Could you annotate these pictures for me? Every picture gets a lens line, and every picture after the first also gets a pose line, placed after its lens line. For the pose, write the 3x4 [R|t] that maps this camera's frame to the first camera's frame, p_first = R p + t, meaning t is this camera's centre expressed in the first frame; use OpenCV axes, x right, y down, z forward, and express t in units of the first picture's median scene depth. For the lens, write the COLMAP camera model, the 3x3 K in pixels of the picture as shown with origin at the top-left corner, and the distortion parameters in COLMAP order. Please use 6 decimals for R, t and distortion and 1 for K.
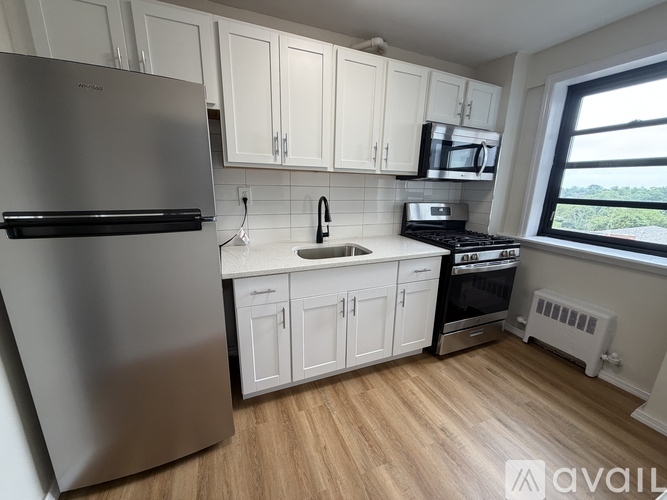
lens RADIAL K [[264.6, 0, 332.8], [0, 264.6, 251.4], [0, 0, 1]] dist [-0.000091, -0.000095]
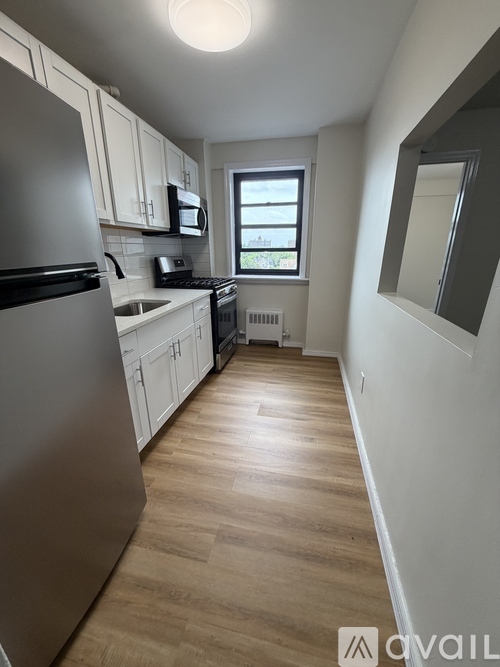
lens RADIAL K [[264.6, 0, 250.0], [0, 264.6, 333.5], [0, 0, 1]] dist [-0.000091, -0.000095]
pose [[0.577478, -0.276514, 0.768153, -0.494796], [0.218381, 0.958928, 0.181014, 0.006954], [-0.786657, 0.063218, 0.614146, 0.047167]]
